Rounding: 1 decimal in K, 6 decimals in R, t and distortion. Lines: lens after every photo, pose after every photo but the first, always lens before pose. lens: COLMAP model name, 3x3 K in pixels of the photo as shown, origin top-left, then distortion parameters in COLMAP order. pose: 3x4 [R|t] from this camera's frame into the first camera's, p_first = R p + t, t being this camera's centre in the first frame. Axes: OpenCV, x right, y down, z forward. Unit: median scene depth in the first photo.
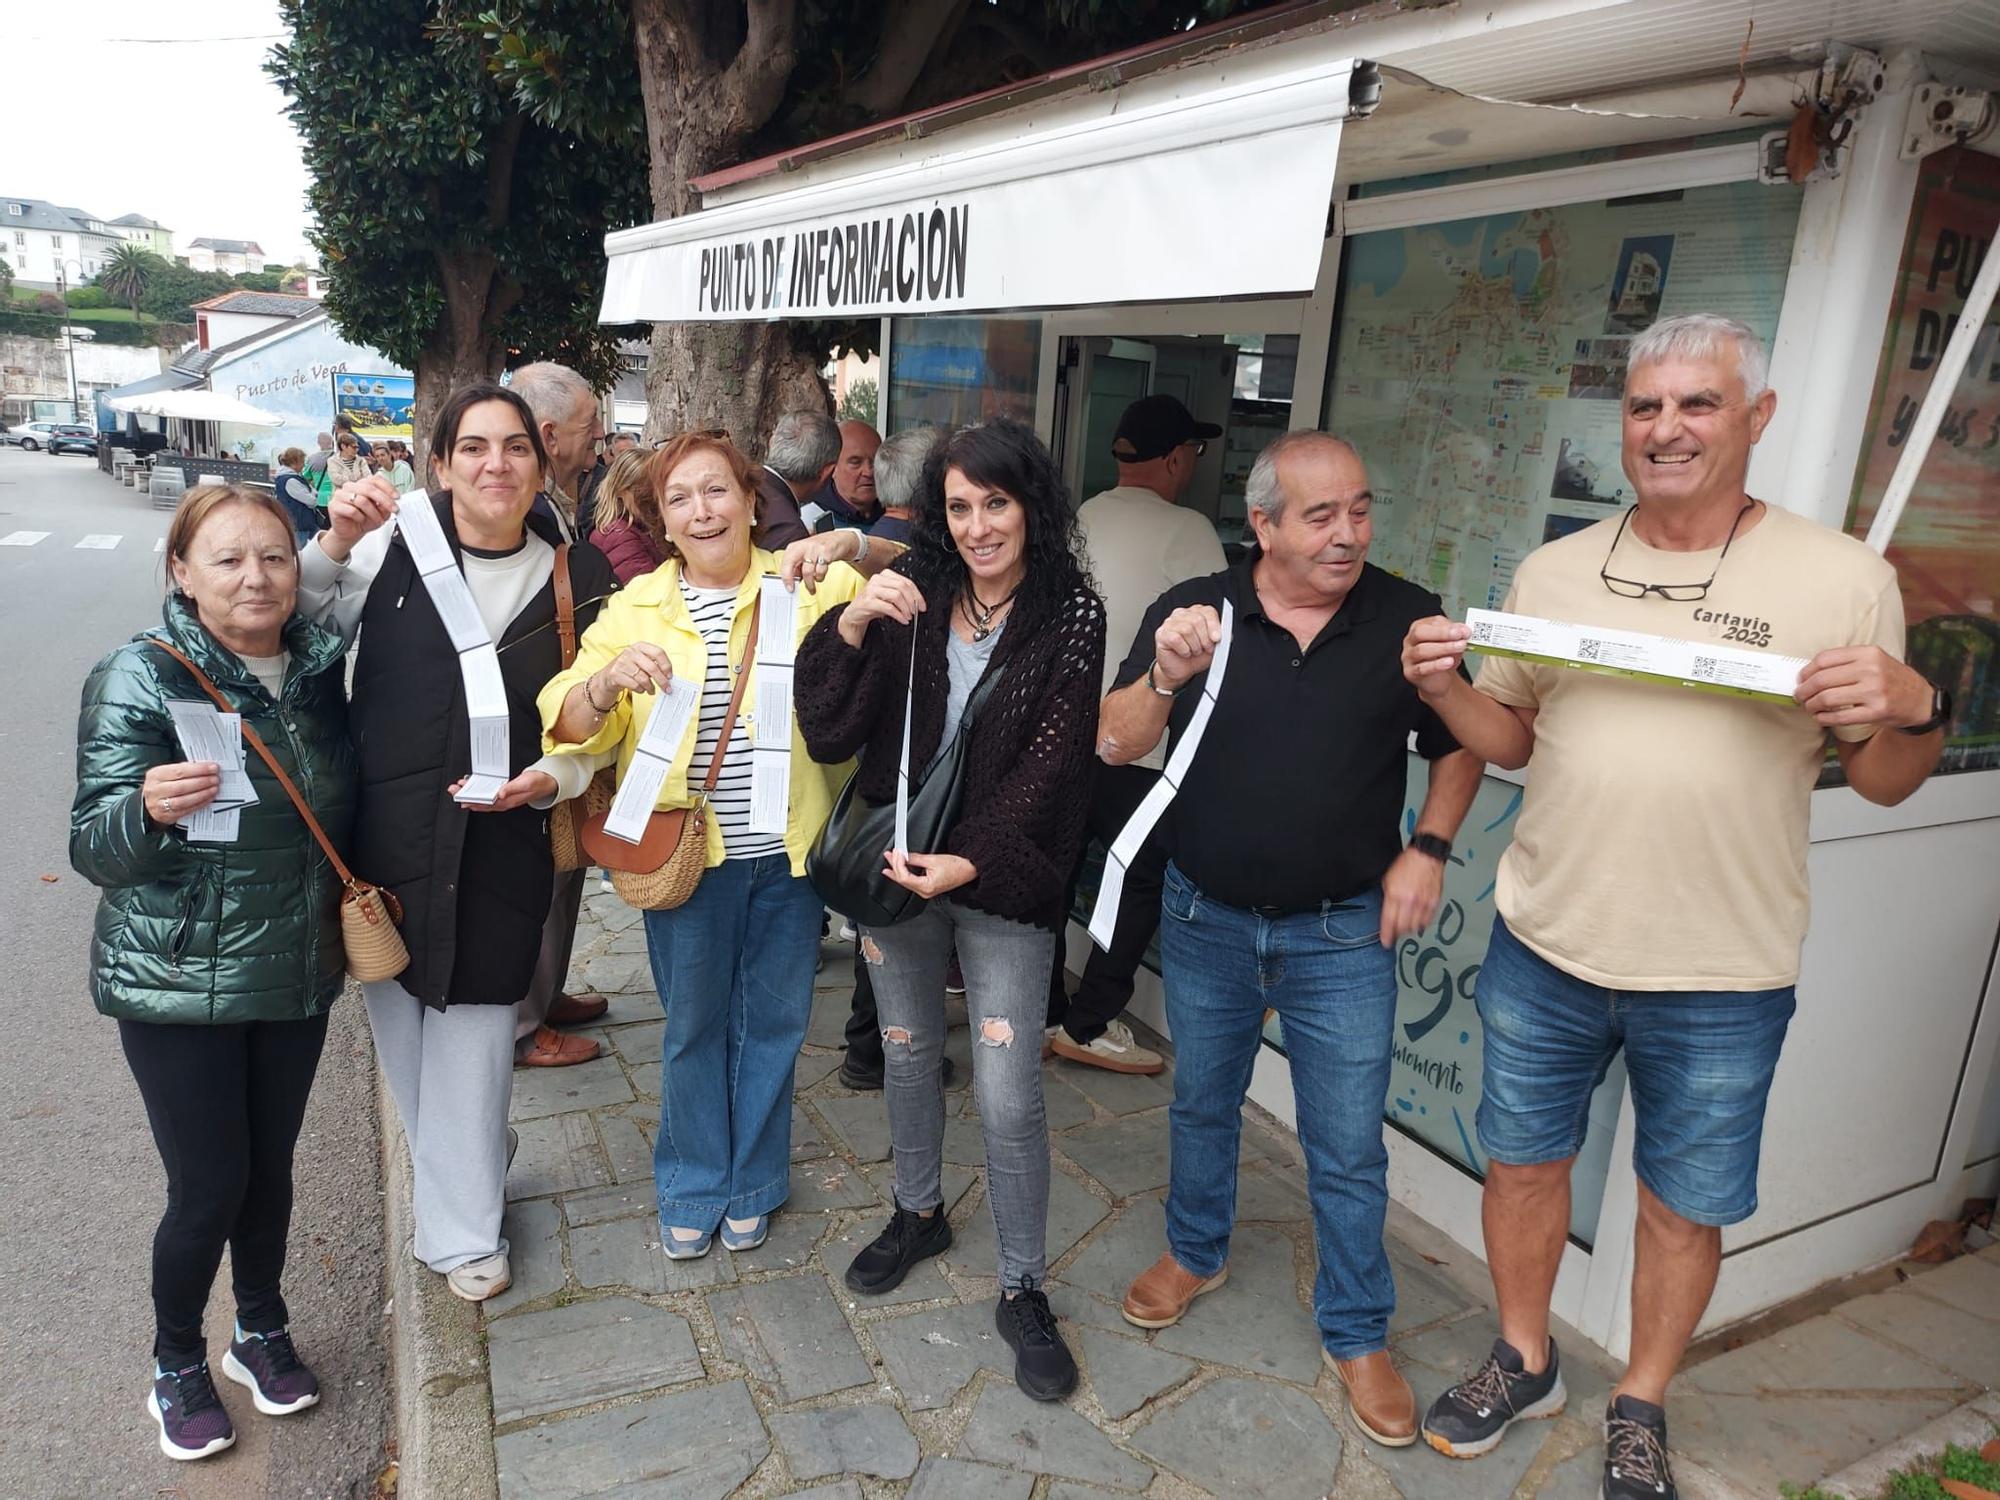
lens RADIAL K [[1431.3, 0, 1009.5], [0, 1431.3, 774.6], [0, 0, 1]] dist [0.076709, -0.087103]
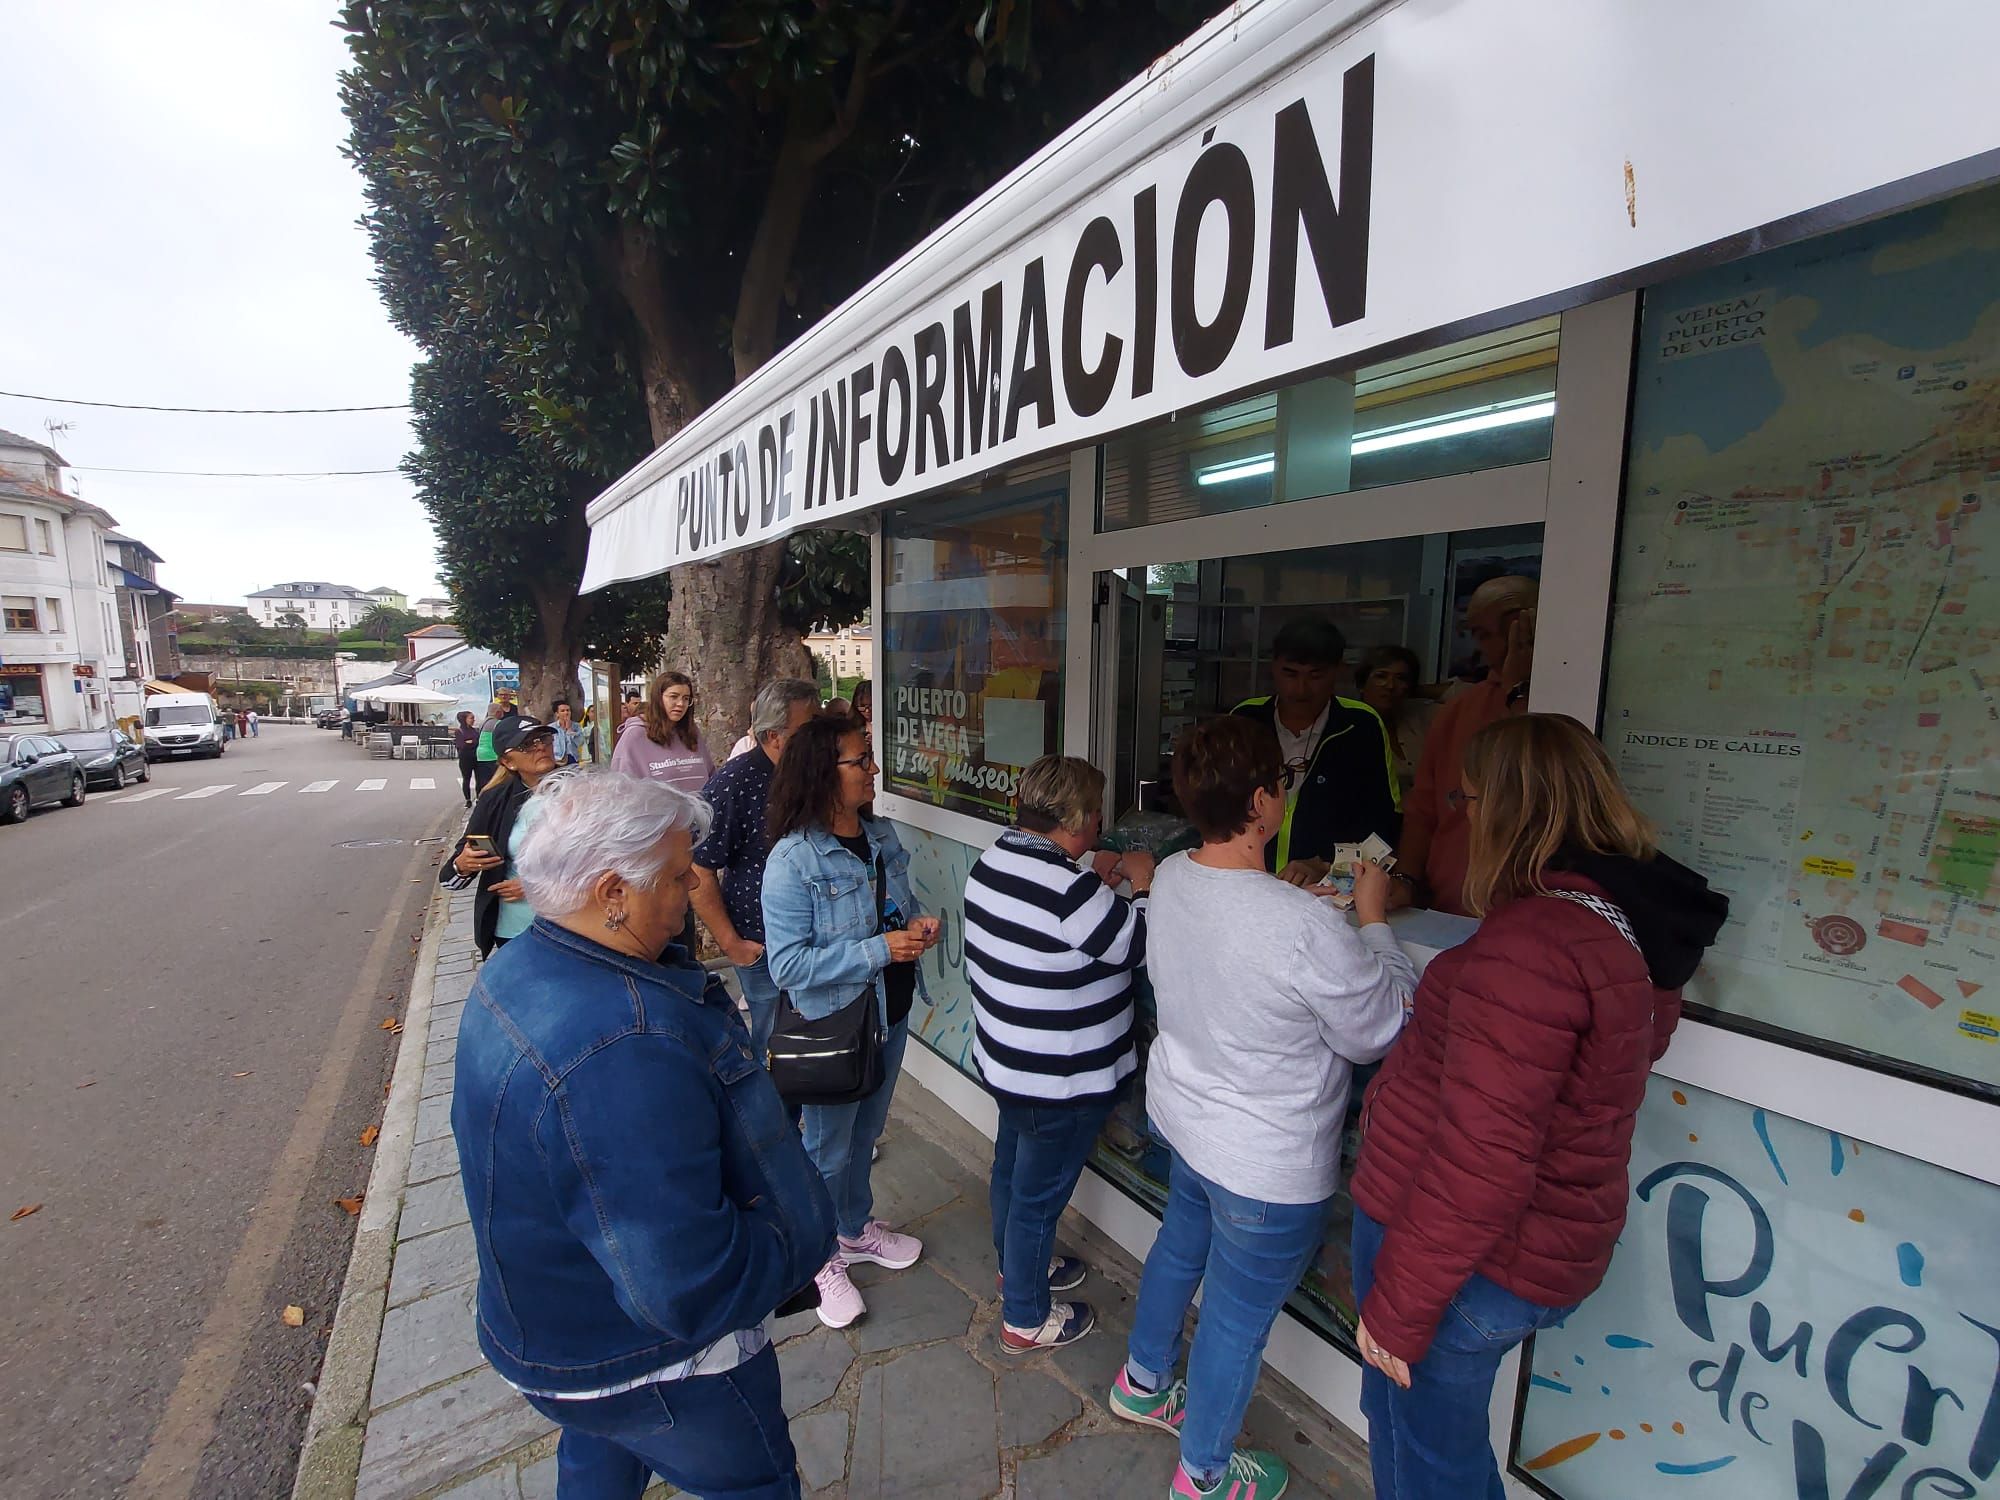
lens RADIAL K [[794.1, 0, 1003.4], [0, 794.1, 762.6], [0, 0, 1]] dist [-0.014536, -0.001182]
pose [[0.989175, -0.073853, 0.126801, -0.057390], [0.088712, 0.989298, -0.115847, -0.079459], [-0.116888, 0.125842, 0.985140, 0.317362]]
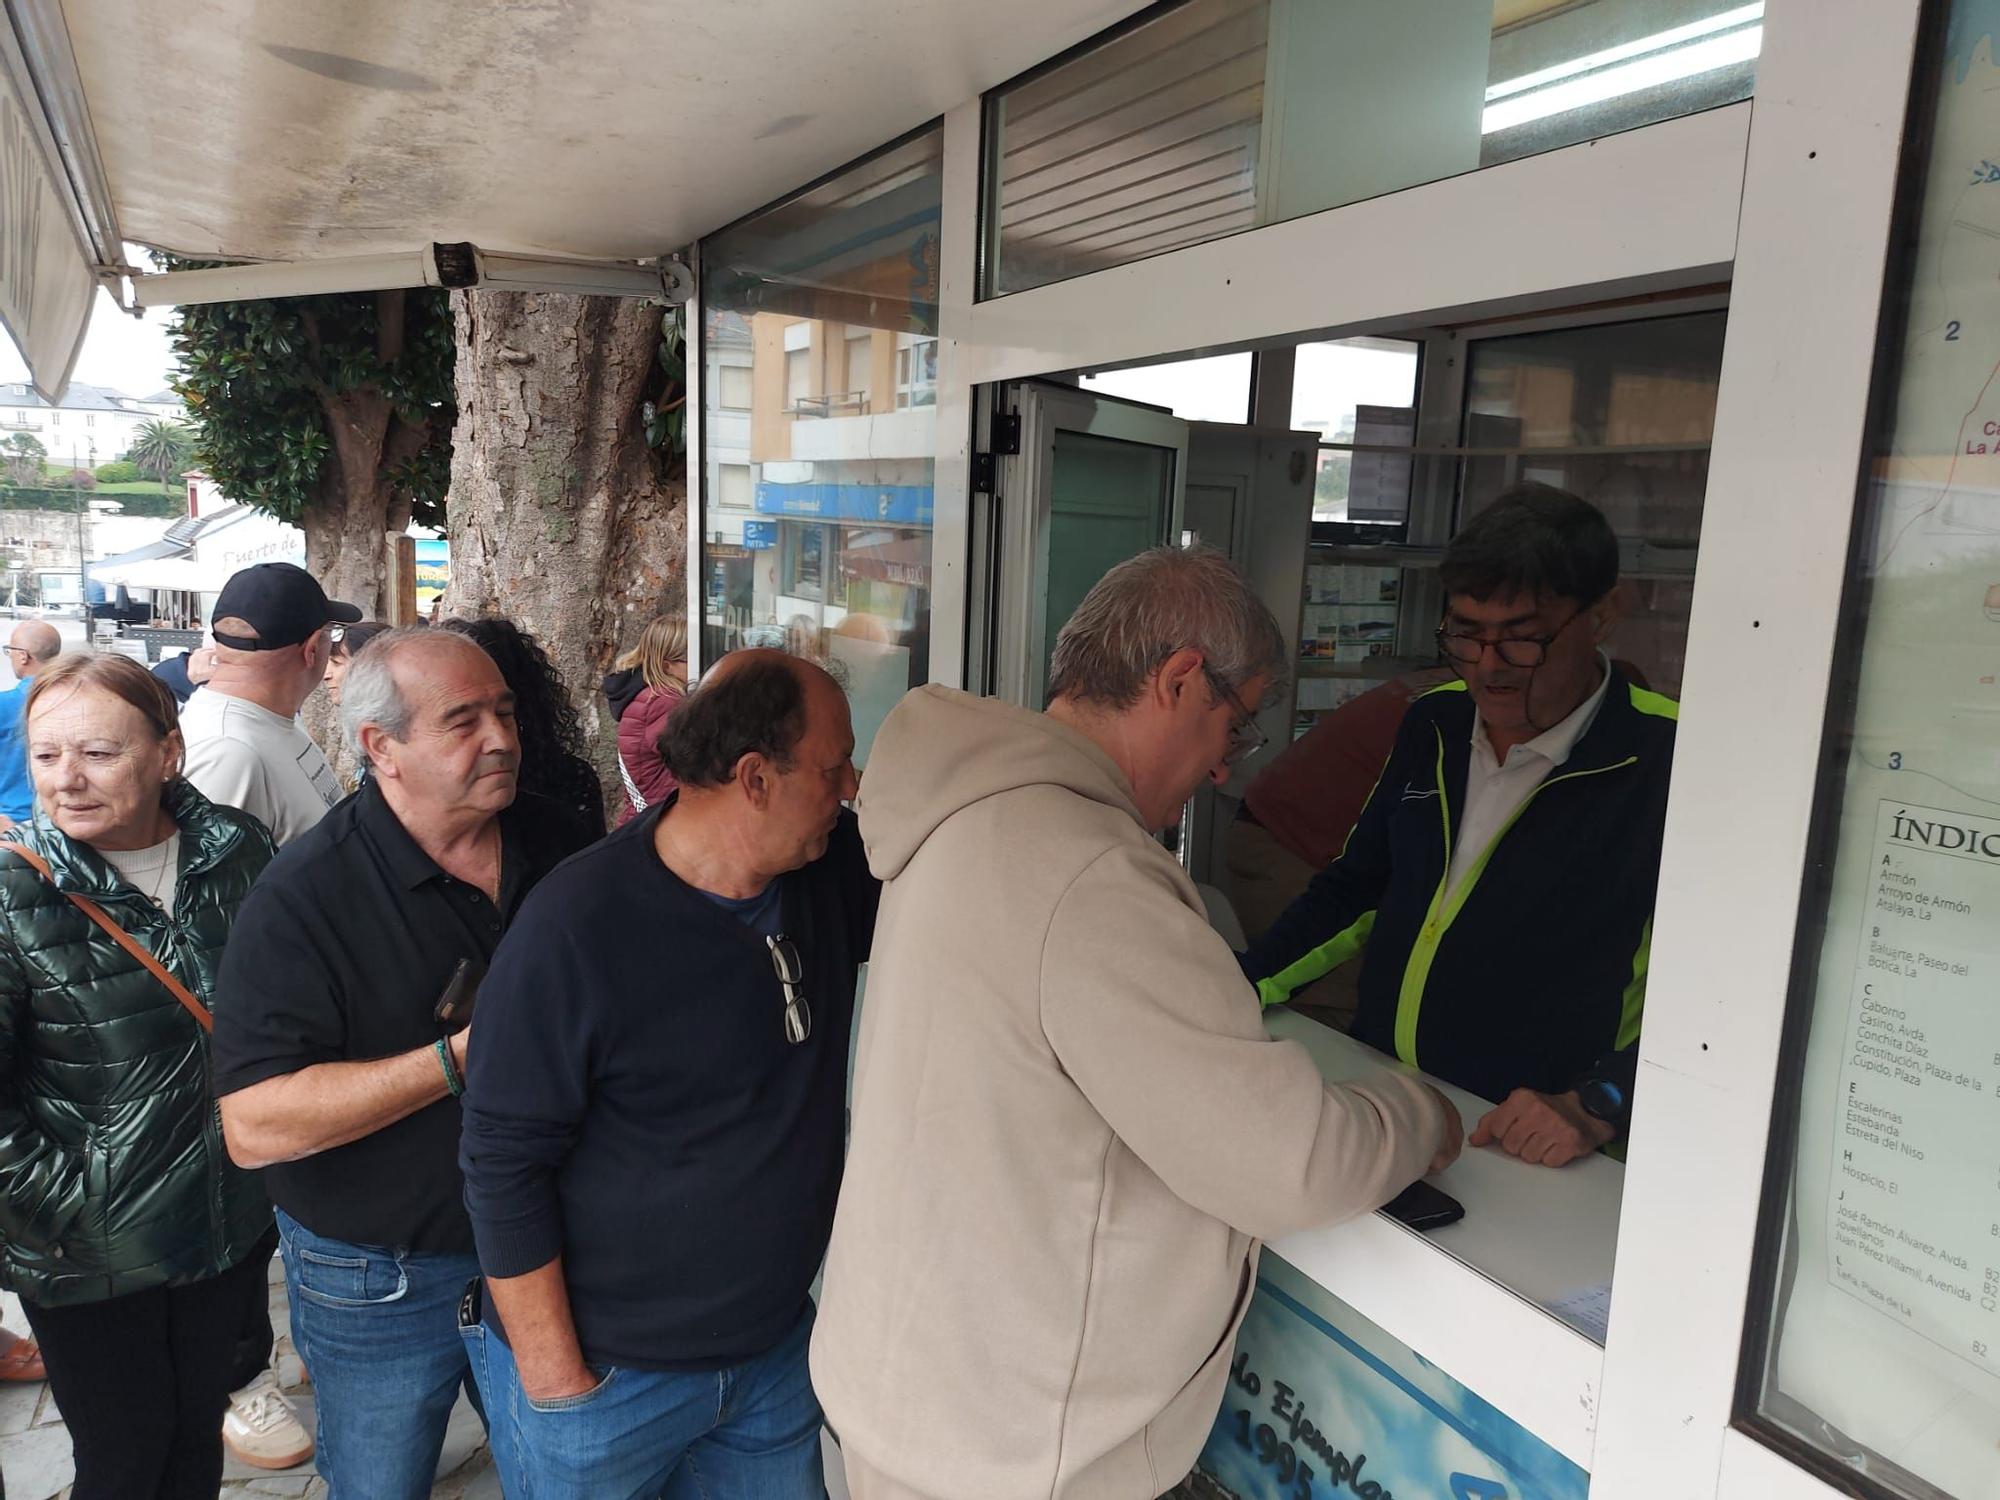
lens RADIAL K [[1431.3, 0, 995.2], [0, 1431.3, 786.9], [0, 0, 1]] dist [0.076709, -0.087103]
pose [[0.999265, -0.029129, -0.024901, 0.029799], [0.026925, 0.996043, -0.084695, -0.087703], [0.027269, 0.083963, 0.996096, 0.346163]]
